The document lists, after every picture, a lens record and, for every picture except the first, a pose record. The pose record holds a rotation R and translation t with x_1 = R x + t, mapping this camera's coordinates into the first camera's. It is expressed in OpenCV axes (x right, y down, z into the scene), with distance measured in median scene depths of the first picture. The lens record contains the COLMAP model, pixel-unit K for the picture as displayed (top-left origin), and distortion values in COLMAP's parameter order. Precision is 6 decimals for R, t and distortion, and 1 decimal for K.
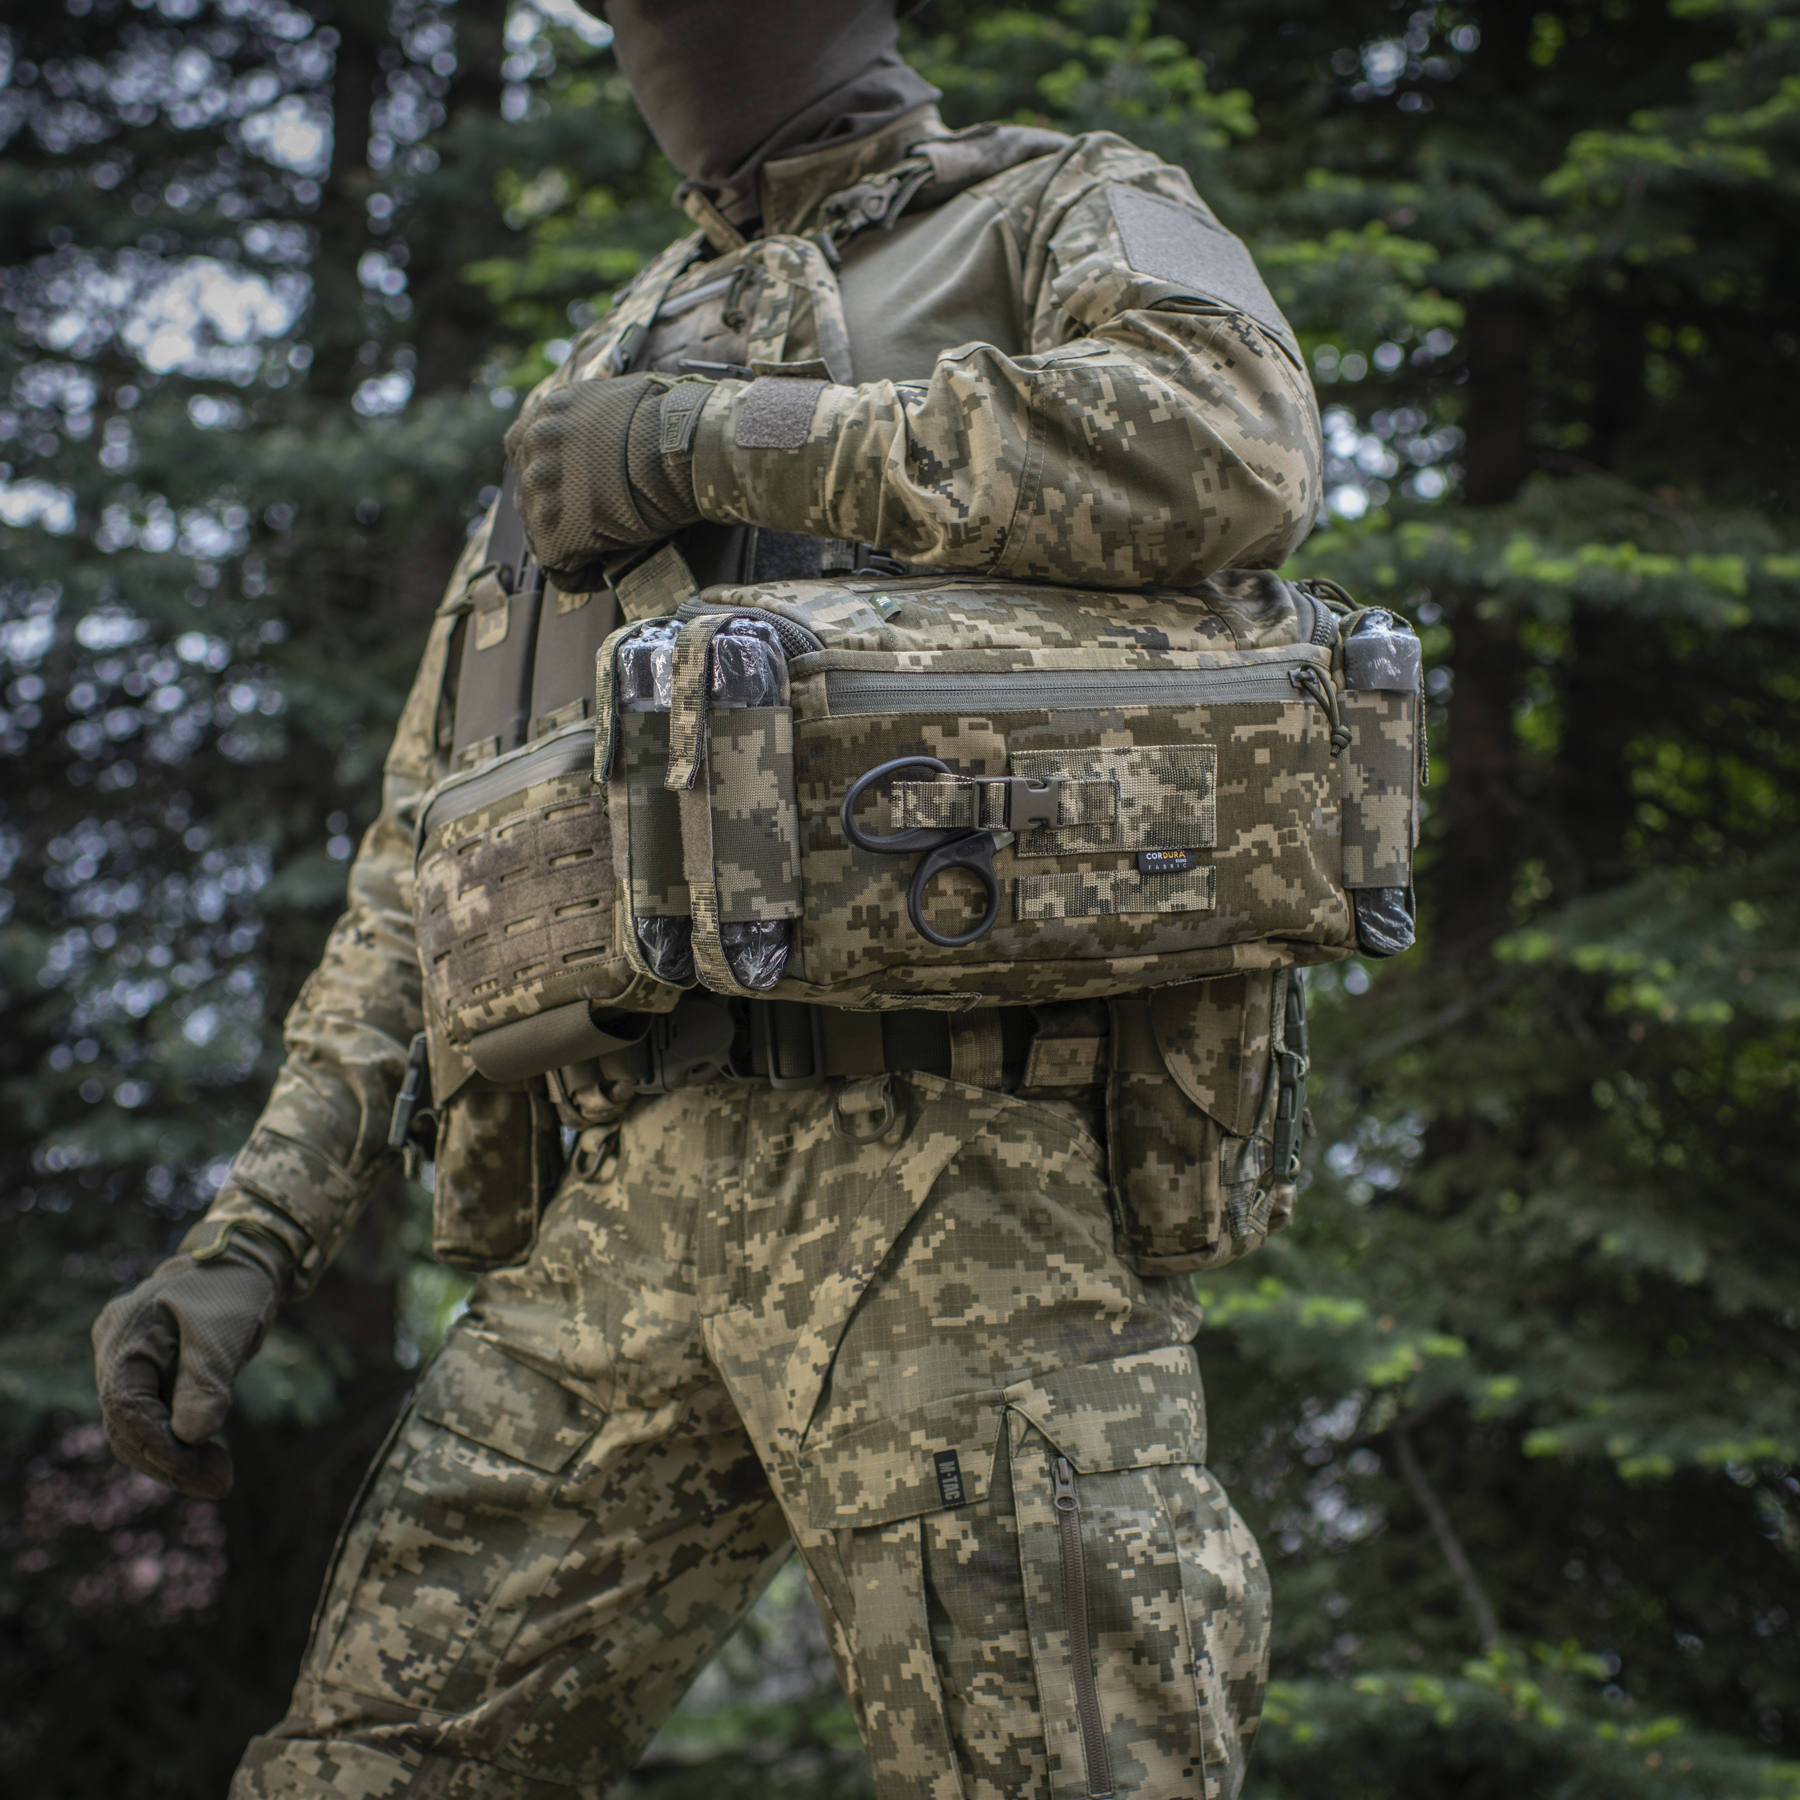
lens RADIAL K [[2870.2, 0, 1021.3], [0, 2870.2, 905.7], [0, 0, 1]] dist [-0.142221, 0.106253]
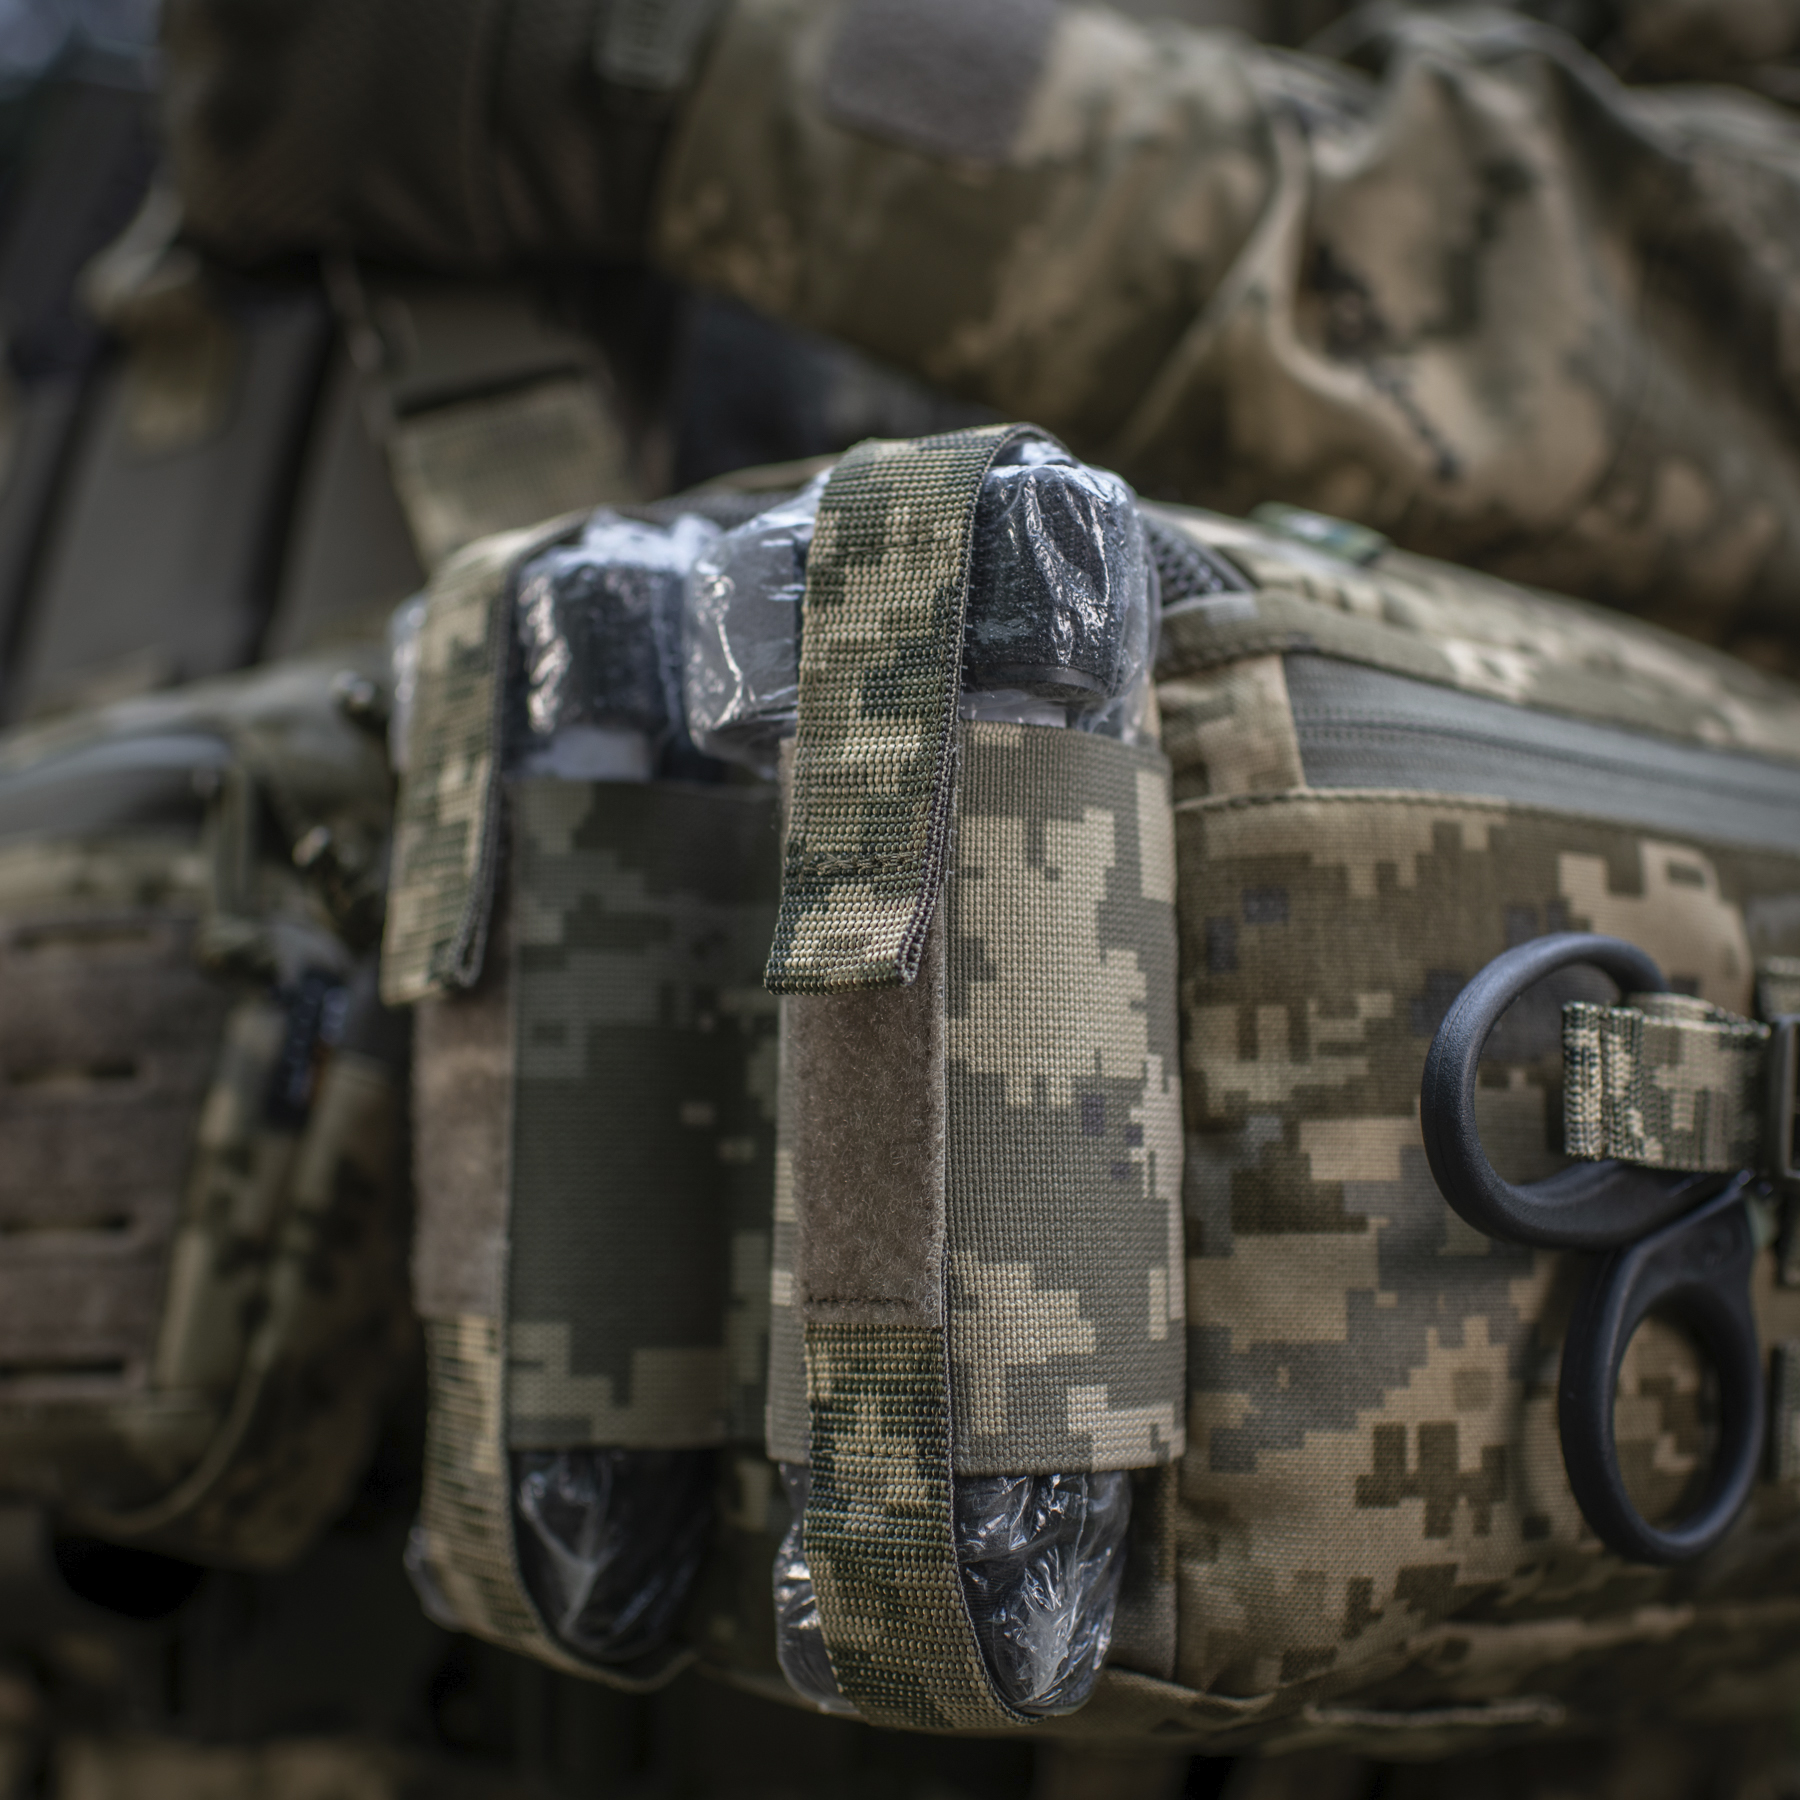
lens RADIAL K [[2741.6, 0, 900.0], [0, 2741.6, 900.0], [0, 0, 1]] dist [-0.126036, -0.007950]
pose [[0.960377, 0.076765, 0.267925, -0.178672], [-0.020612, 0.978250, -0.206404, 0.005739], [-0.277942, 0.192703, 0.941071, 0.715529]]
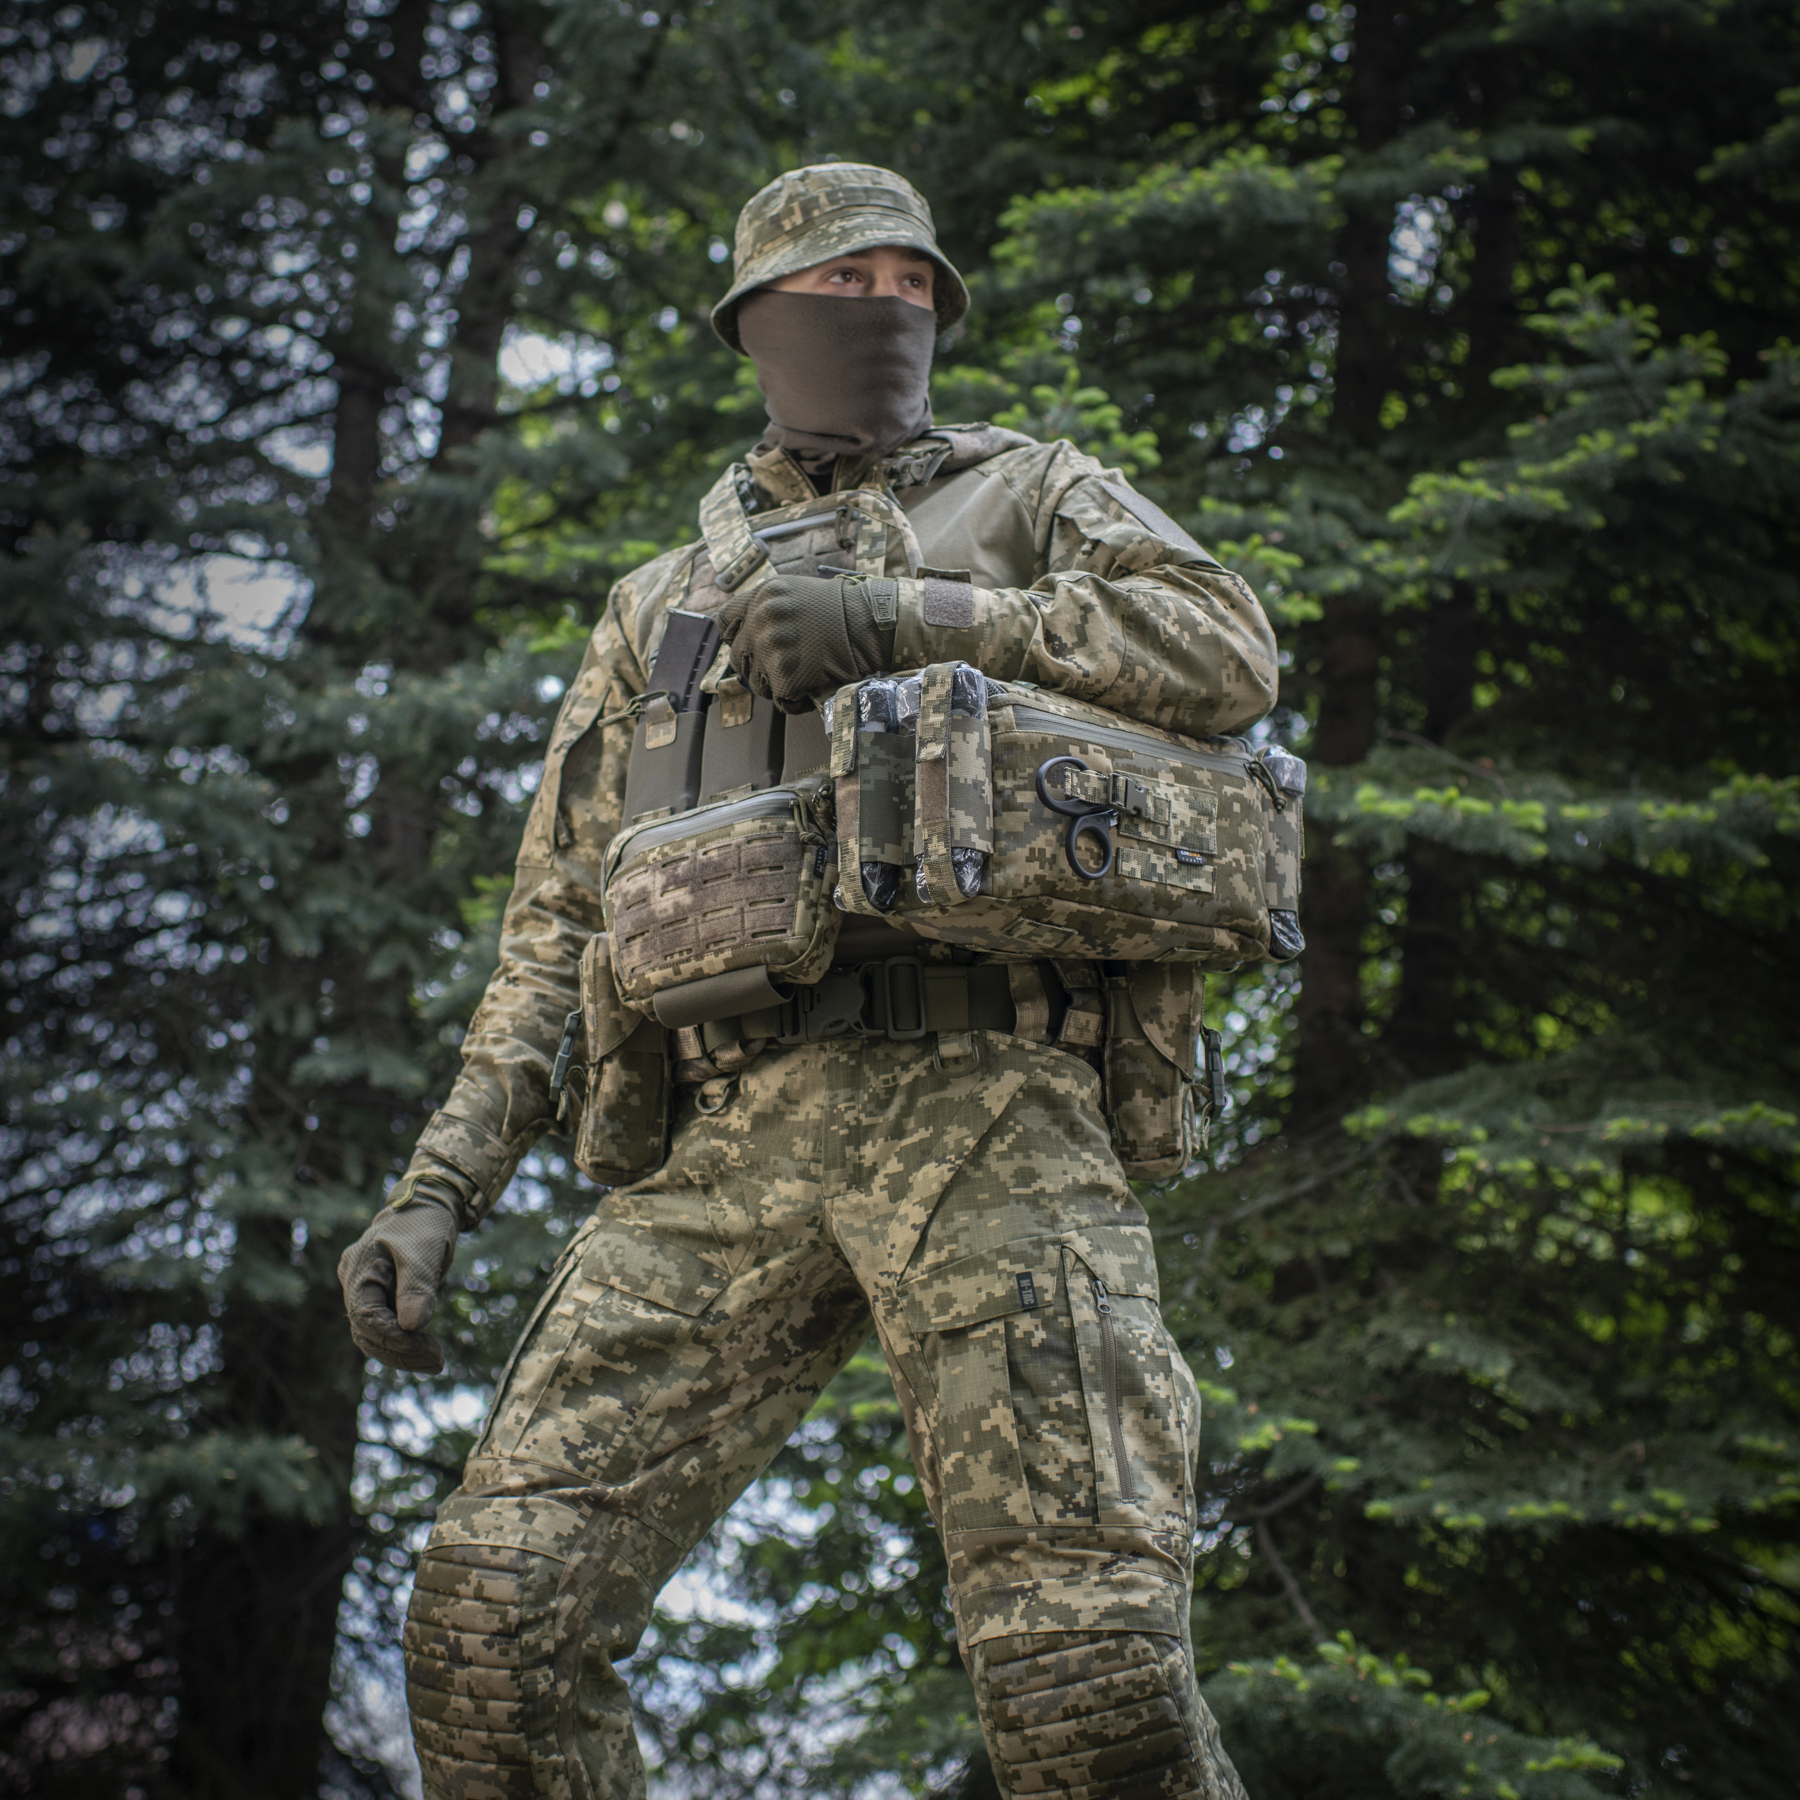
lens RADIAL K [[2741.6, 0, 900.0], [0, 2741.6, 900.0], [0, 0, 1]] dist [-0.126036, -0.007950]
pose [[0.951964, 0.096550, 0.290592, -0.538093], [-0.009515, 0.957859, -0.287081, 0.441291], [-0.306064, 0.270526, 0.912765, -0.321033]]
